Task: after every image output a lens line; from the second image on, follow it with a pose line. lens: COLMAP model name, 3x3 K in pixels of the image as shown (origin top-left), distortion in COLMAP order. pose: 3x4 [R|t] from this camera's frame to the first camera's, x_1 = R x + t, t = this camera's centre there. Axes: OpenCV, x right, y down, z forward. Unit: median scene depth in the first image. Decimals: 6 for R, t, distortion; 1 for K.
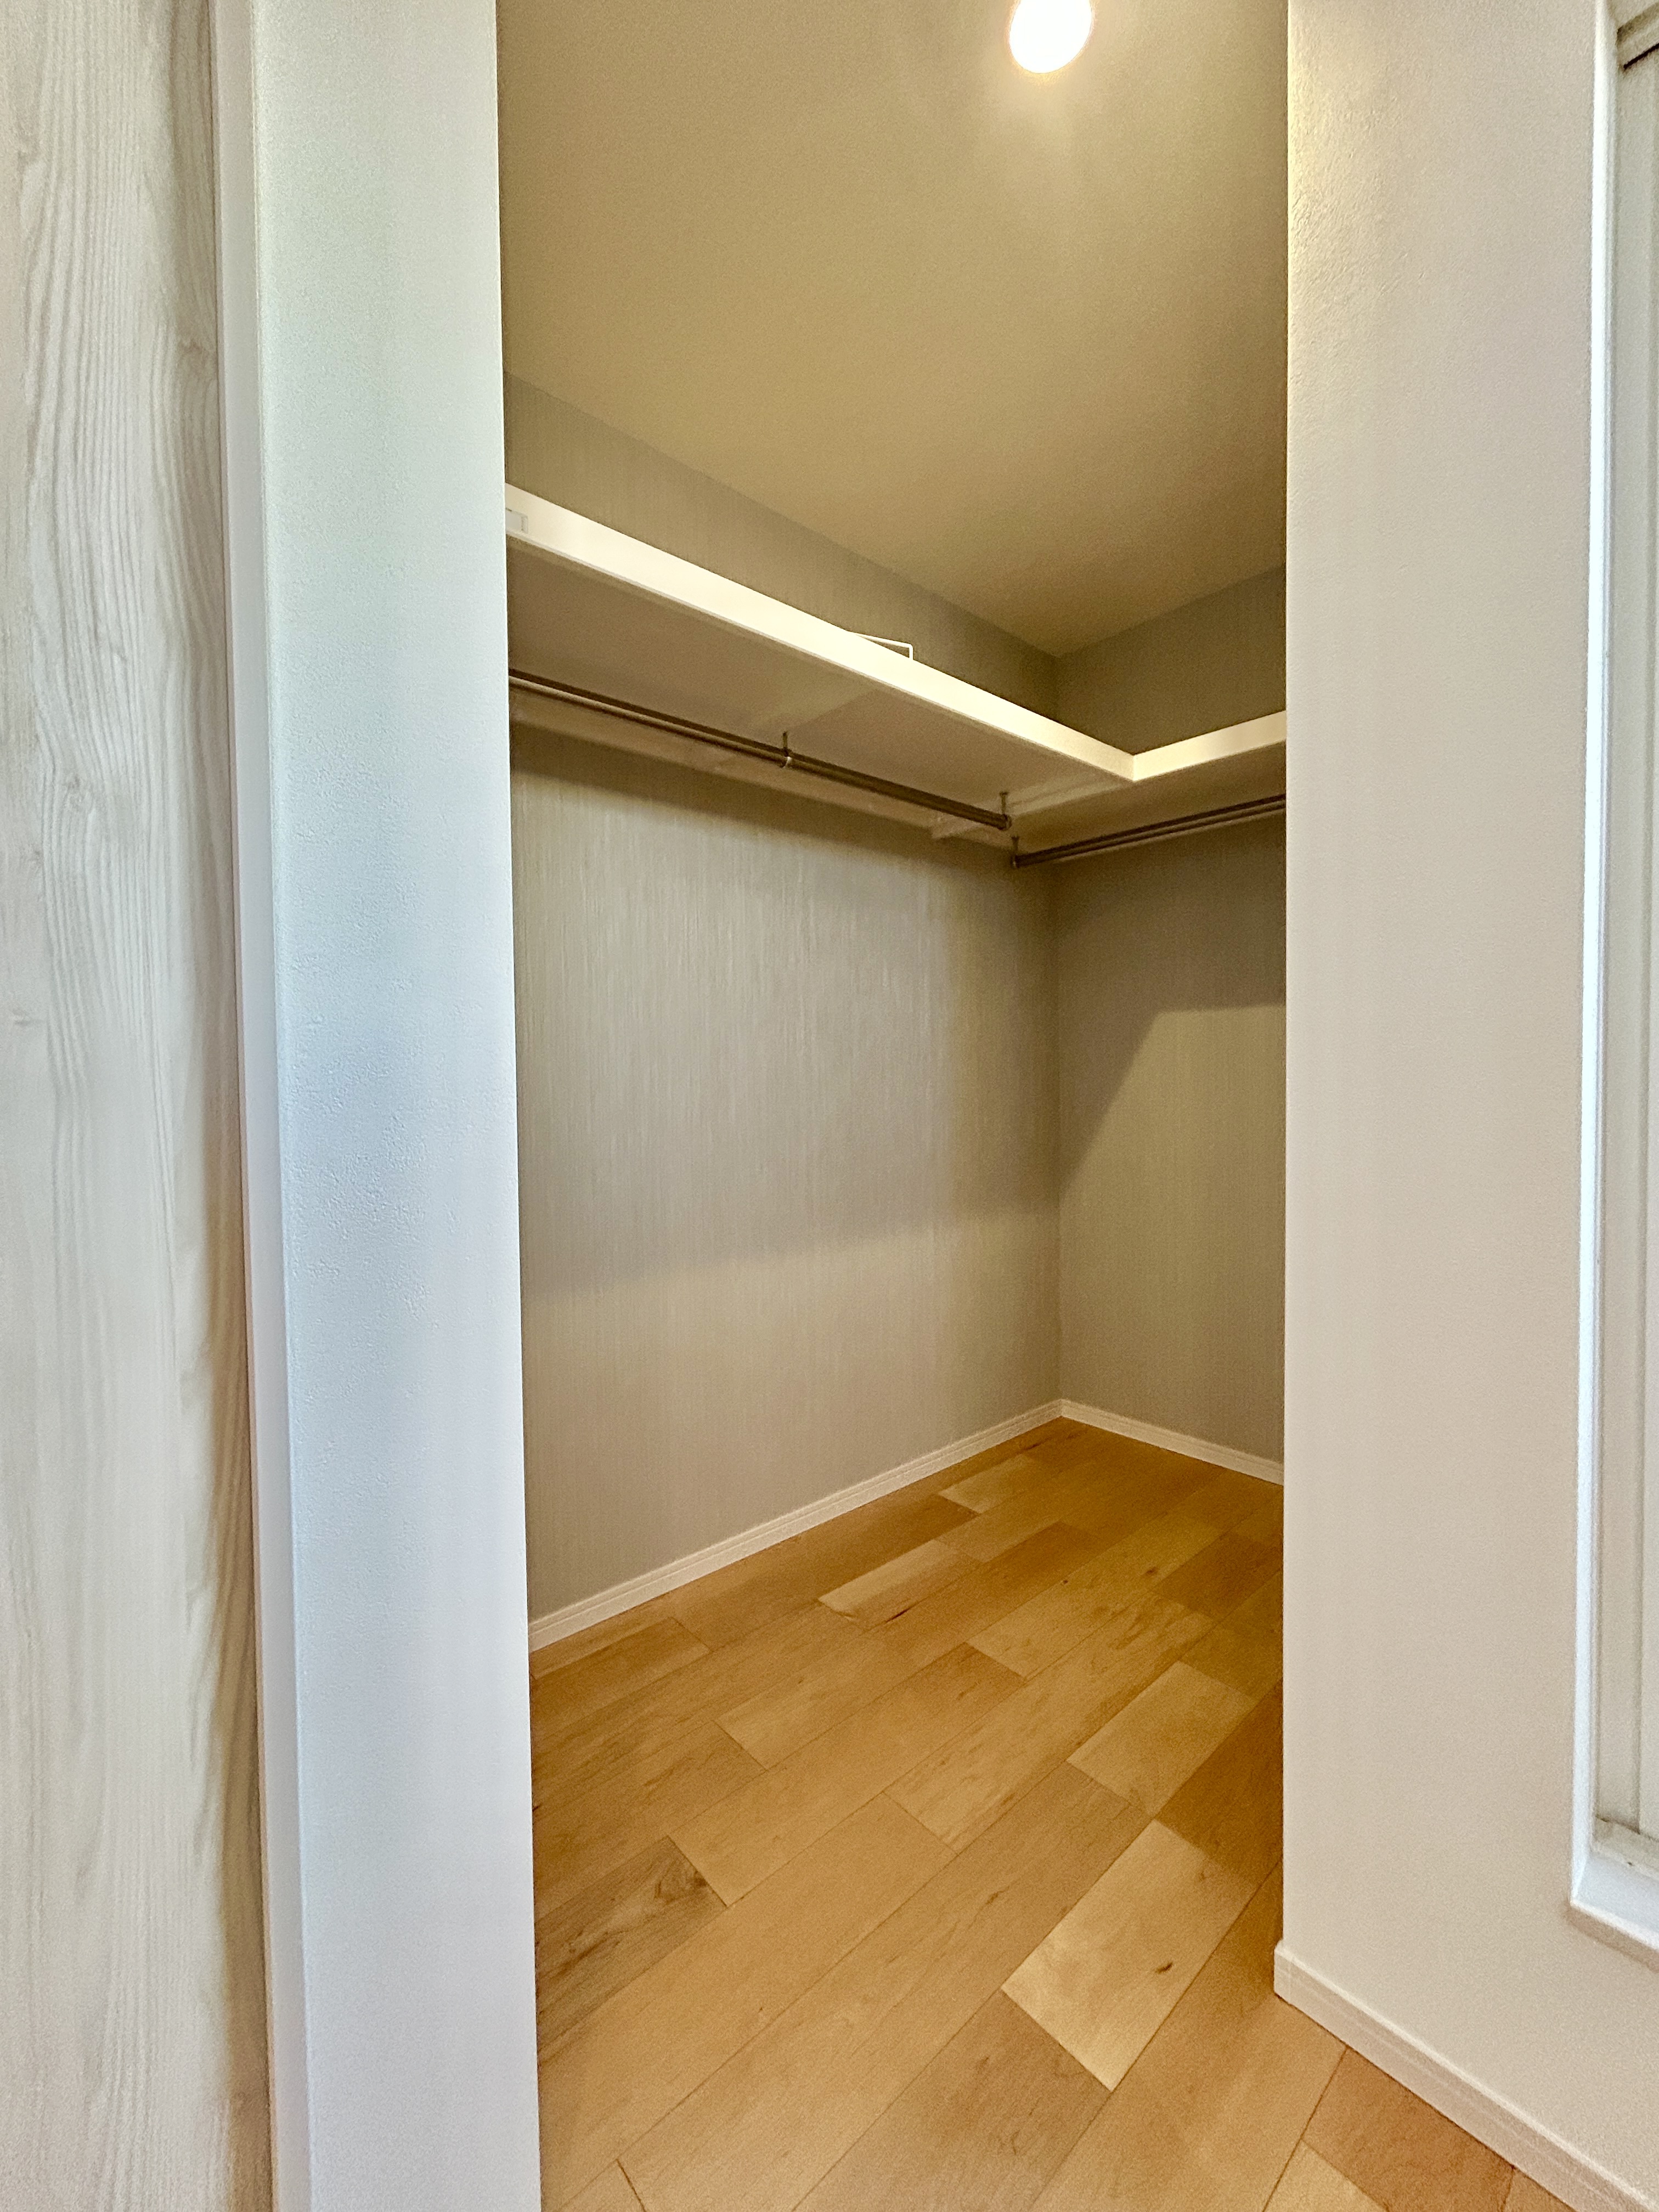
lens RADIAL K [[887.3, 0, 832.7], [0, 887.3, 1099.5], [0, 0, 1]] dist [0.003325, -0.004836]
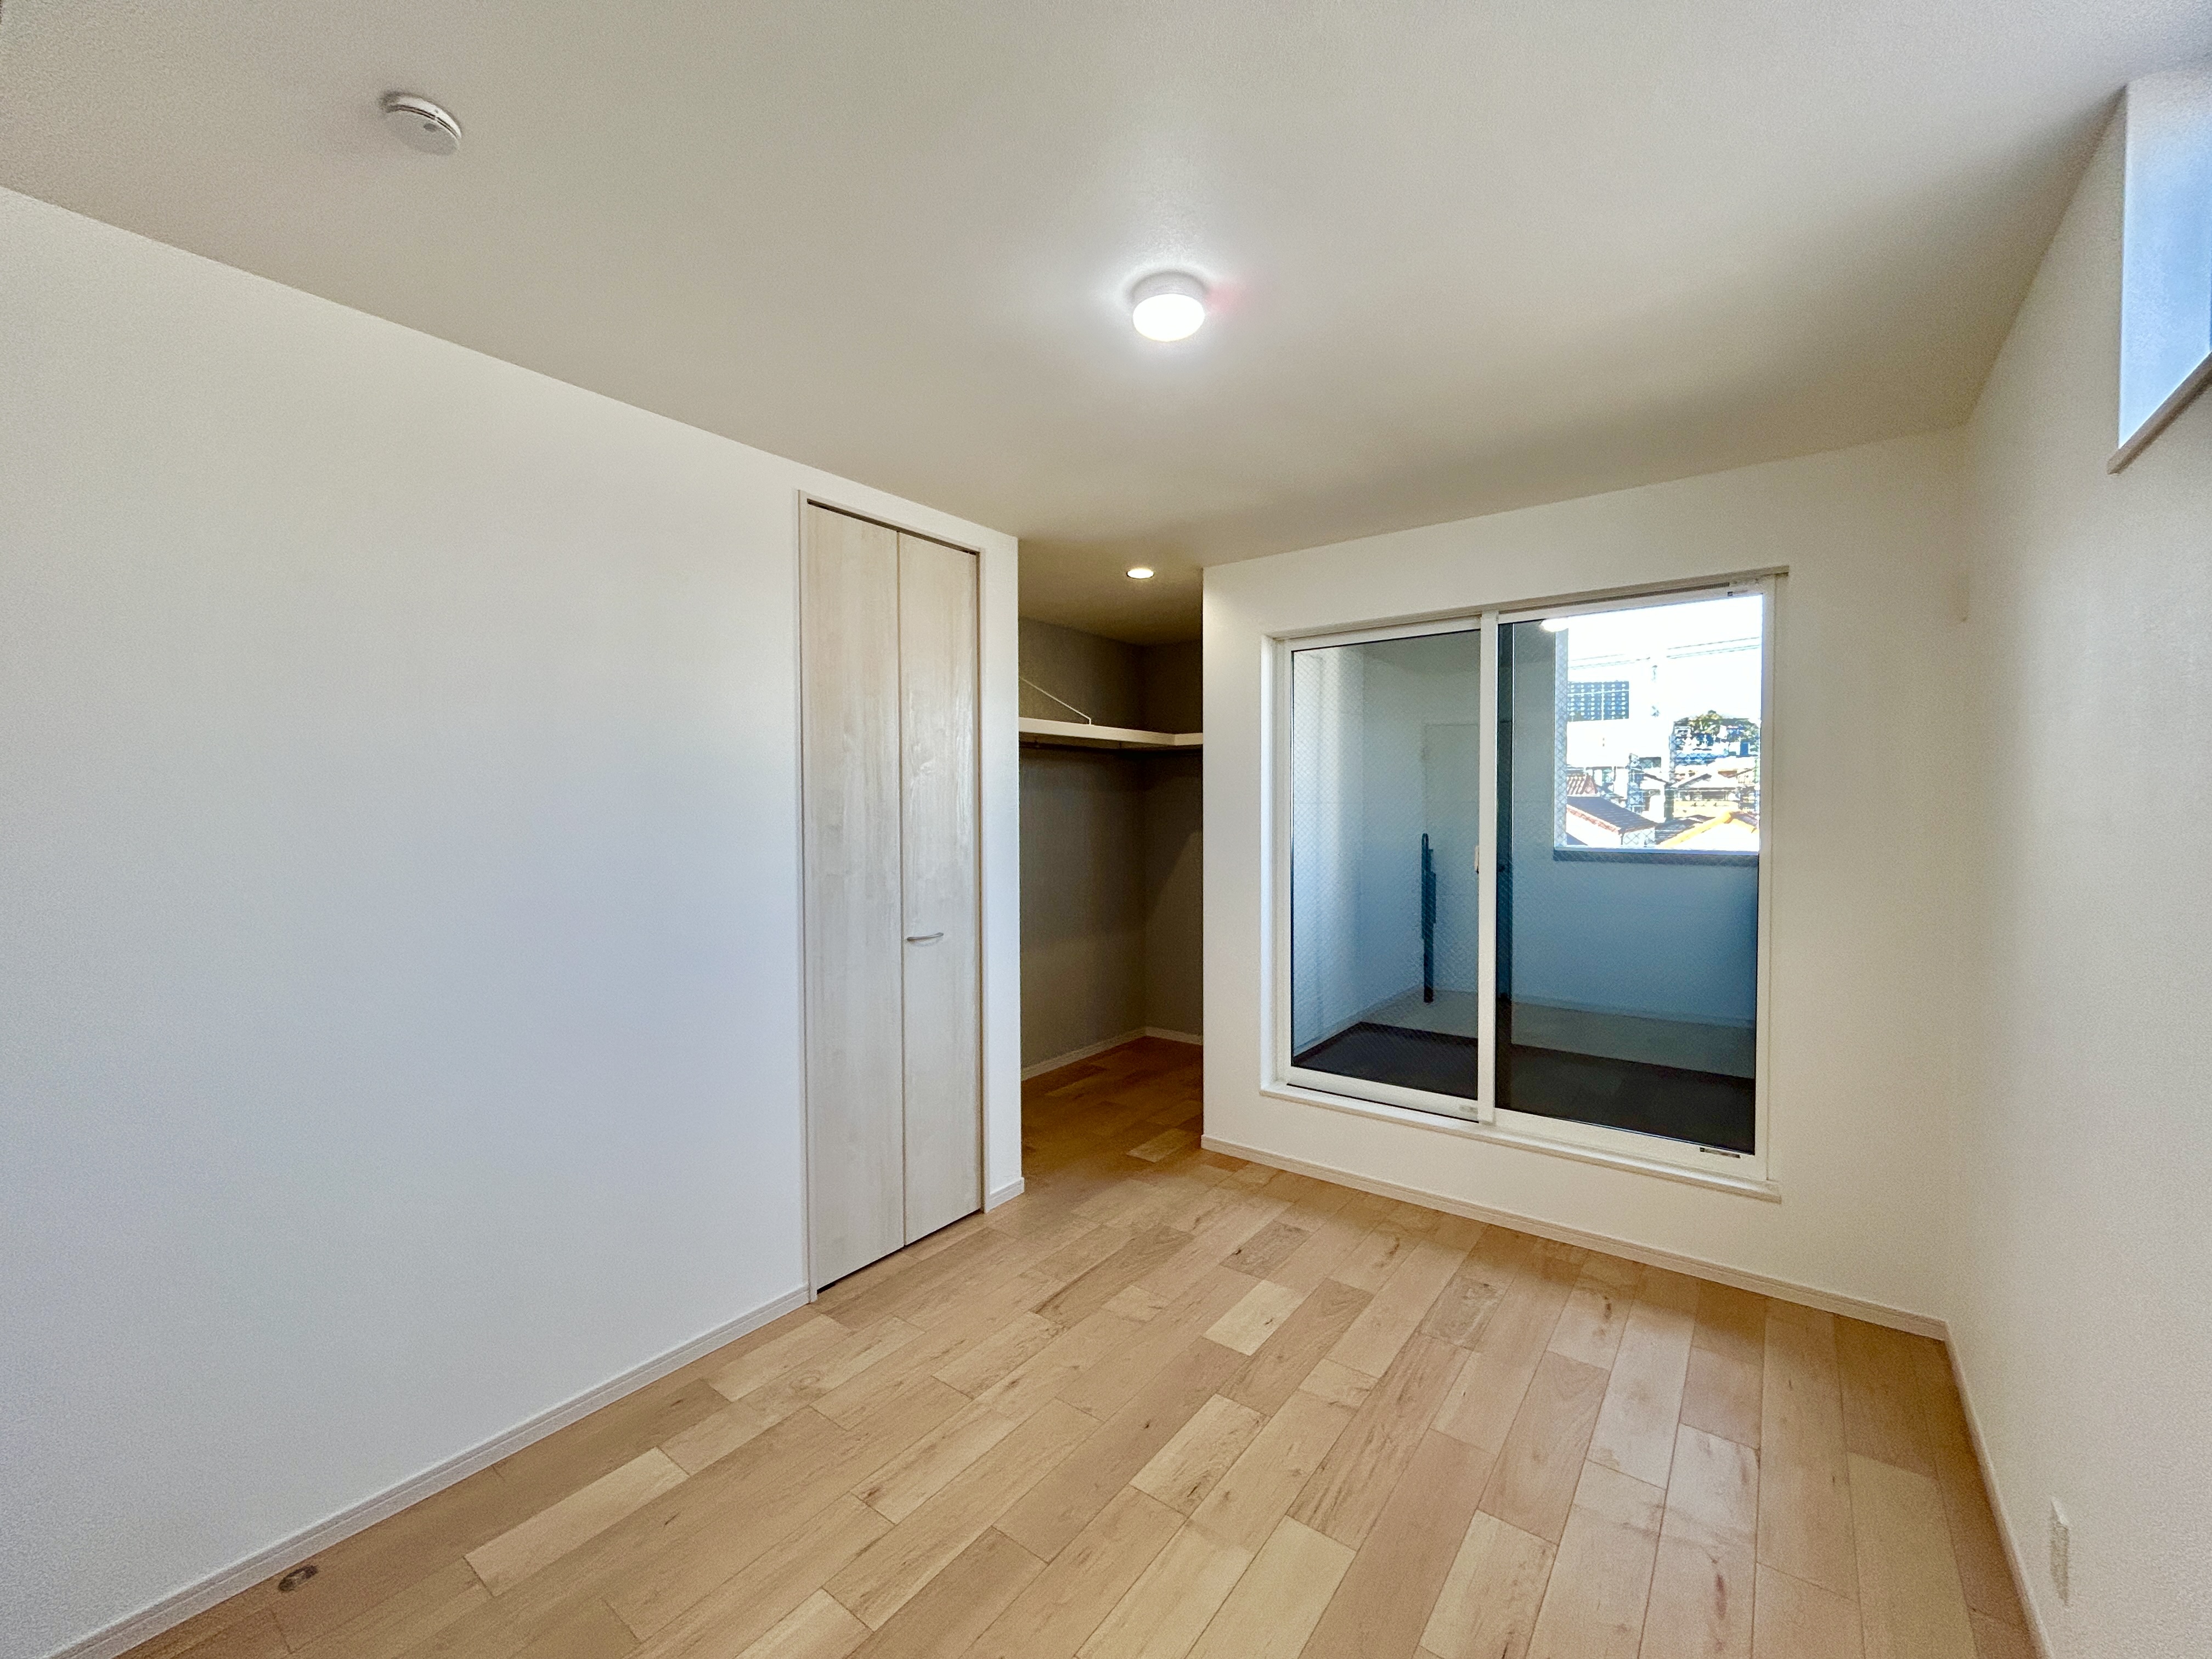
lens RADIAL K [[887.3, 0, 1100.5], [0, 887.3, 834.6], [0, 0, 1]] dist [0.003325, -0.004836]
pose [[0.981583, 0.001270, 0.191030, -0.281982], [-0.002596, 0.999974, 0.006689, -0.126847], [-0.191017, -0.007062, 0.981561, -1.176163]]
